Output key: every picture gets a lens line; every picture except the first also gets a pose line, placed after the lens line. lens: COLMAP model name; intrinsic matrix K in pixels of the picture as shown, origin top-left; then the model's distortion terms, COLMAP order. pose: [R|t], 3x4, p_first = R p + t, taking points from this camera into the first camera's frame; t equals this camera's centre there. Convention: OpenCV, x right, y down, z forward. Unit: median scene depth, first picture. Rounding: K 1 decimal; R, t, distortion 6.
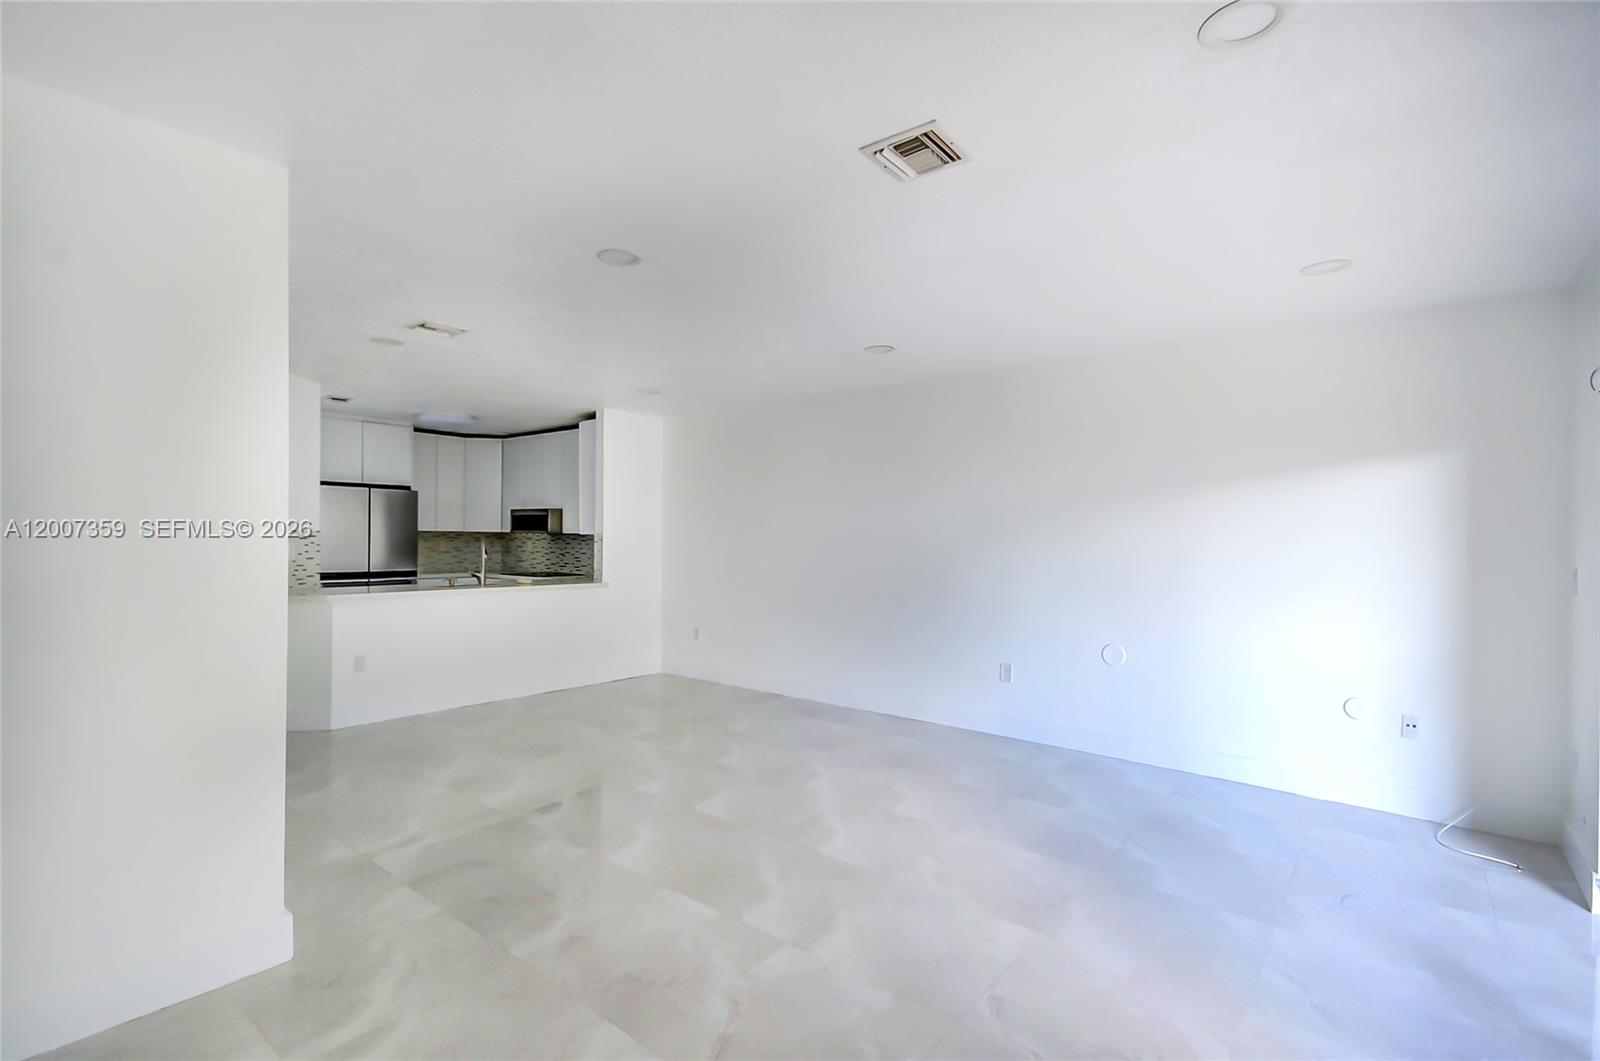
lens RADIAL K [[725.1, 0, 800.0], [0, 725.1, 530.5], [0, 0, 1]] dist [0.001650, 0.000054]
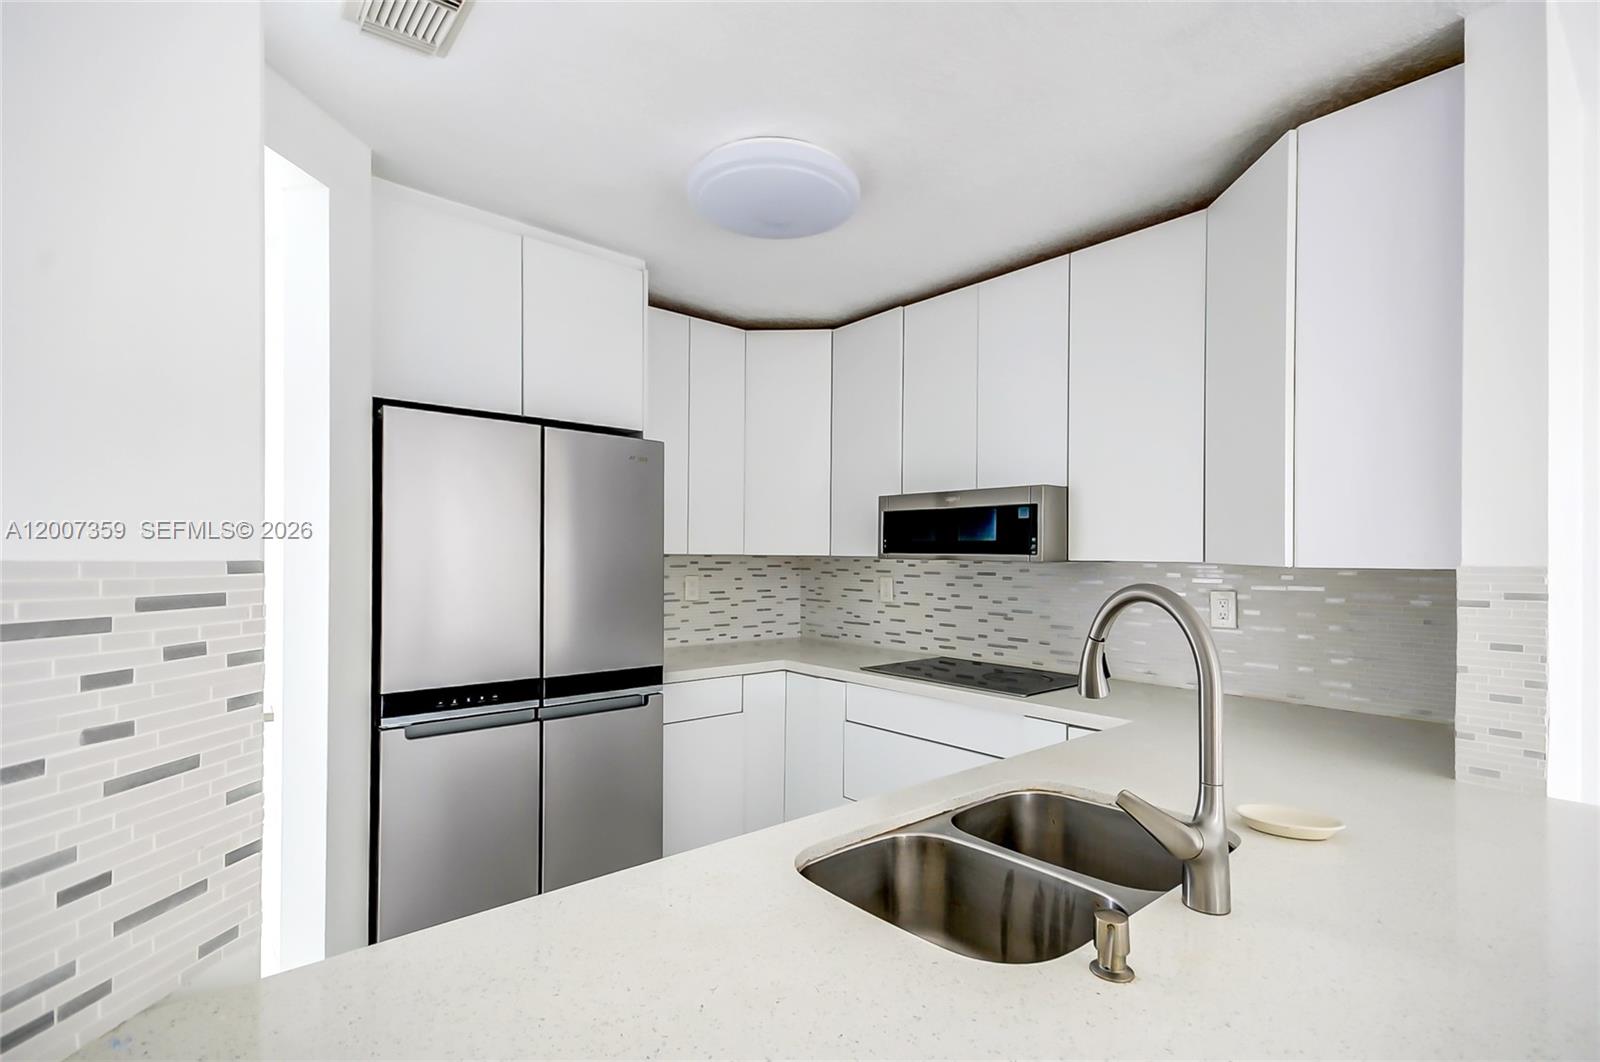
lens RADIAL K [[739.1, 0, 793.9], [0, 739.1, 555.3], [0, 0, 1]] dist [0.000345, -0.000227]
pose [[0.981757, -0.001935, -0.190130, -0.363090], [0.003013, 0.999981, 0.005382, -0.000719], [0.190116, -0.005857, 0.981744, 0.602325]]
